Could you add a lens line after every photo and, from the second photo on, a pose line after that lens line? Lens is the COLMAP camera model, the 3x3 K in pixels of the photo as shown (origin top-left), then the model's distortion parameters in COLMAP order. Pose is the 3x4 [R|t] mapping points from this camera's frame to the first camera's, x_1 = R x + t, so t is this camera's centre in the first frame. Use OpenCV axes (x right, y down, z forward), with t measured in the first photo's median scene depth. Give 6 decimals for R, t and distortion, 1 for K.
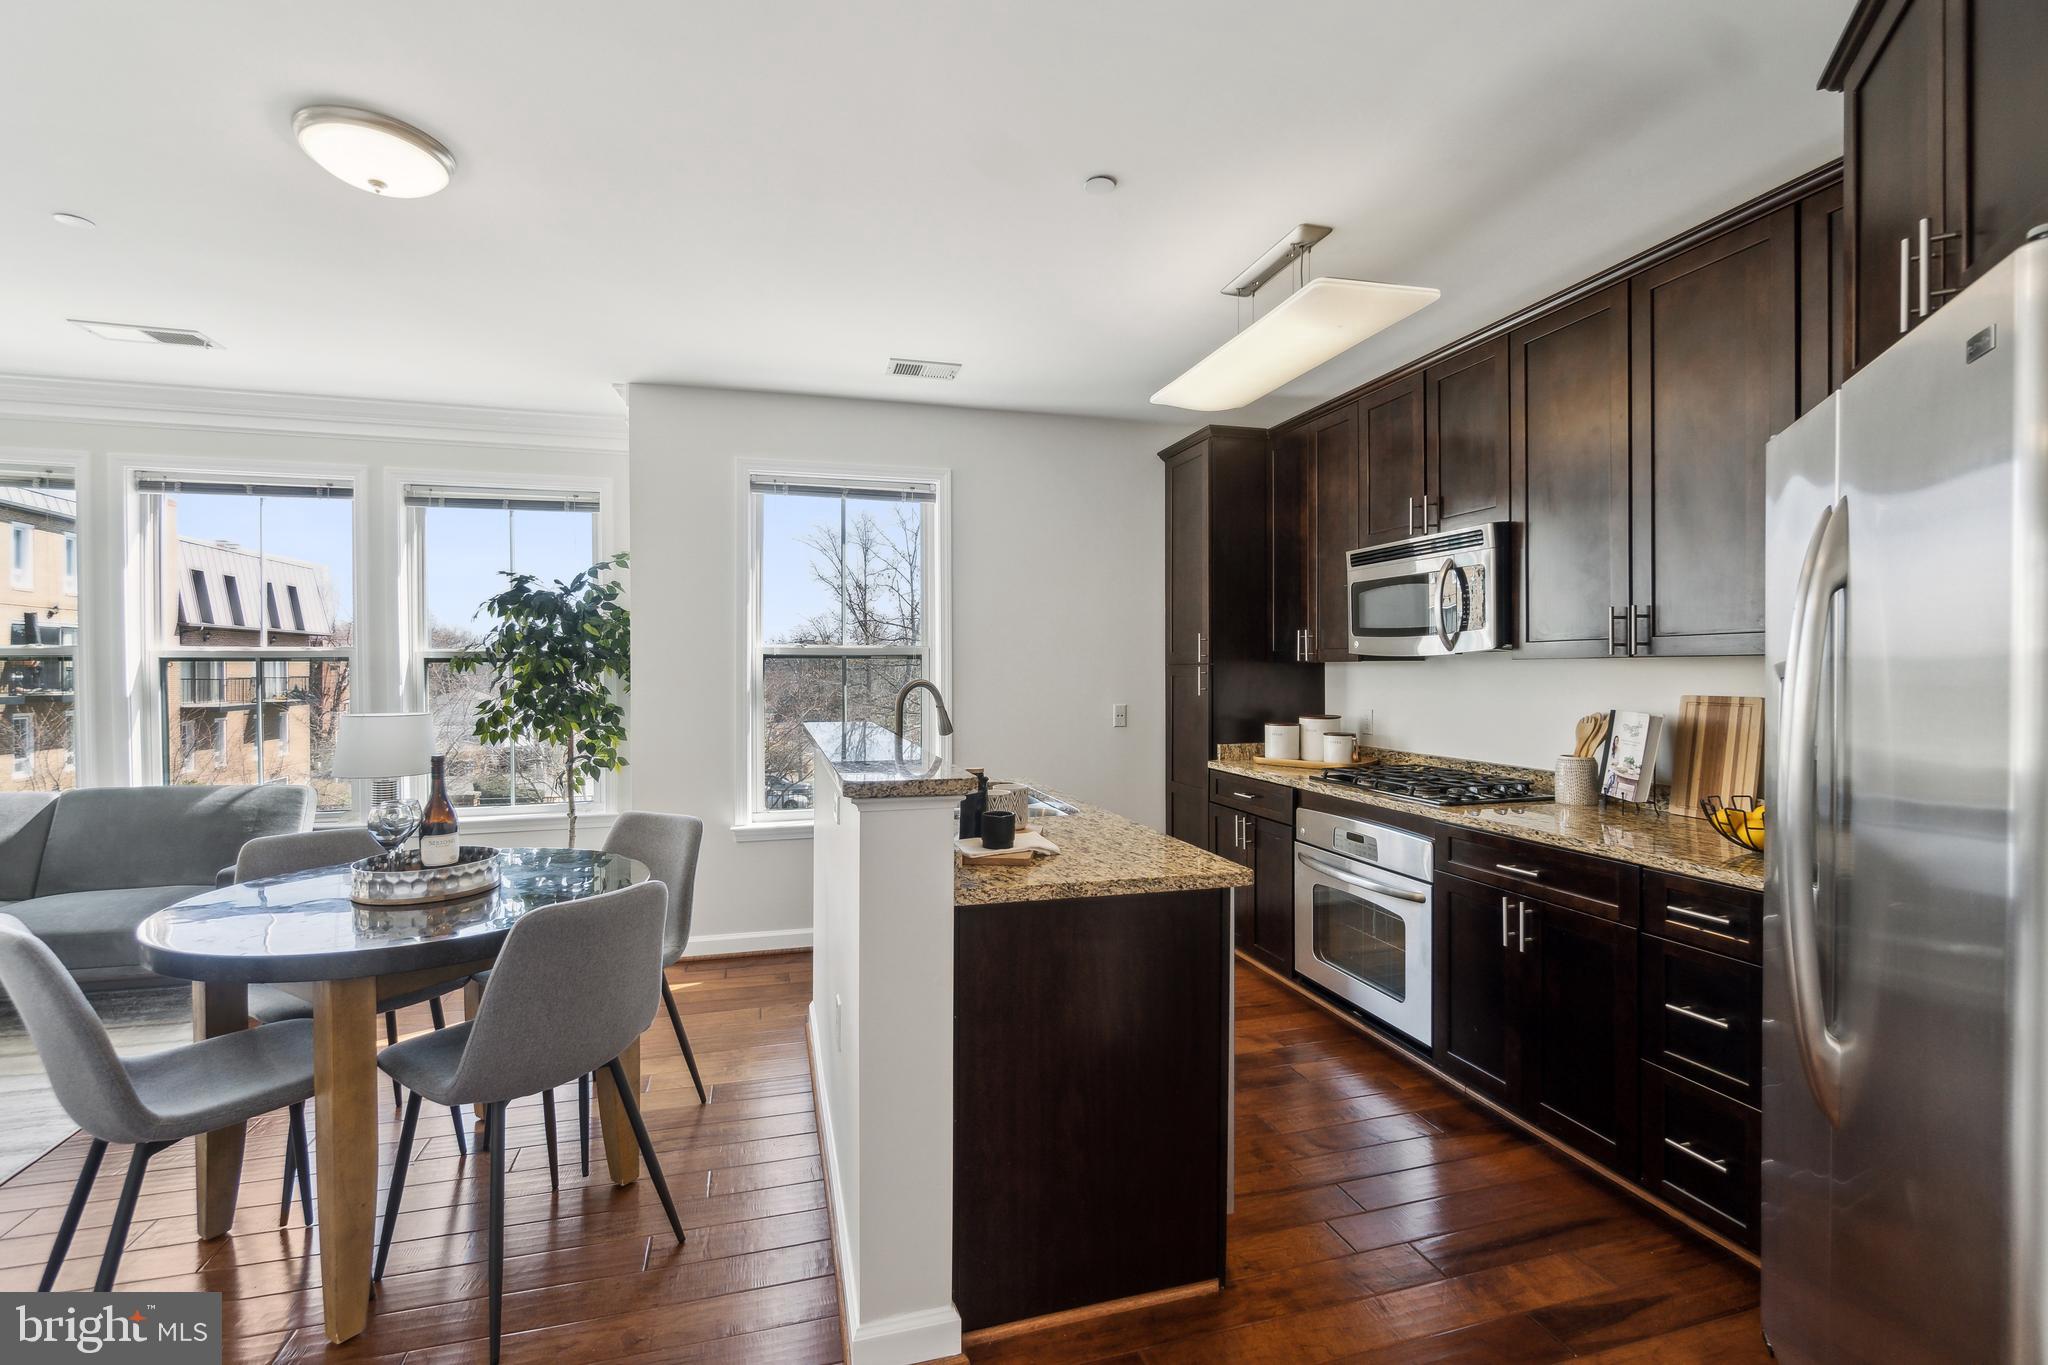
lens RADIAL K [[890.6, 0, 1017.8], [0, 890.6, 666.9], [0, 0, 1]] dist [-0.000595, -0.000098]
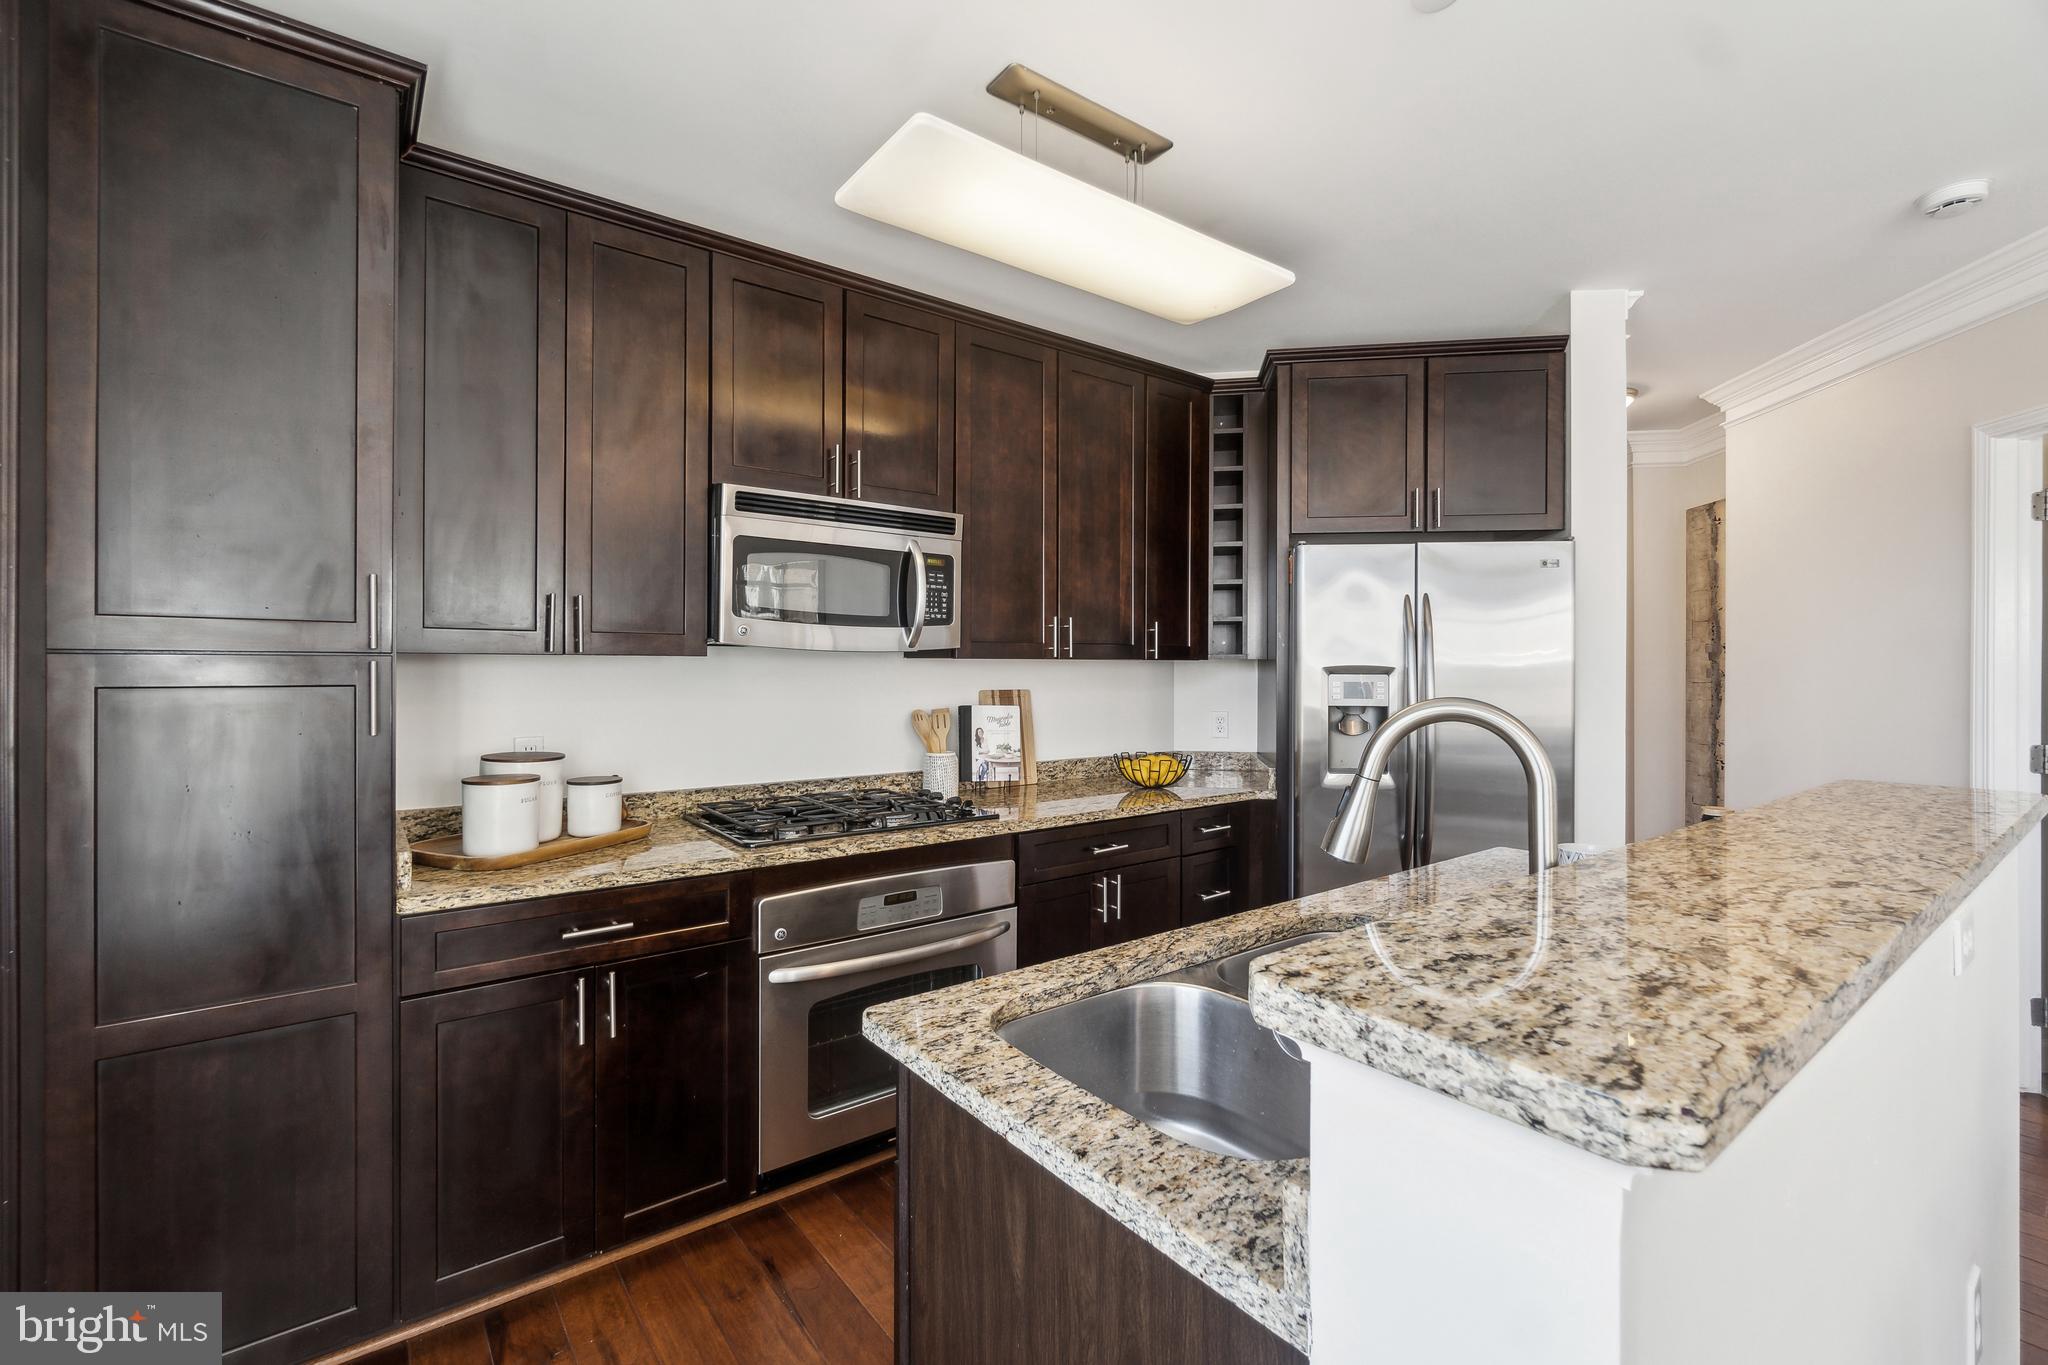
lens RADIAL K [[890.6, 0, 1017.8], [0, 890.6, 666.9], [0, 0, 1]] dist [-0.000595, -0.000098]
pose [[-0.361648, 0.000065, 0.932315, -0.352679], [-0.004541, 0.999988, -0.001831, 0.001872], [-0.932303, -0.004895, -0.361644, 1.213655]]
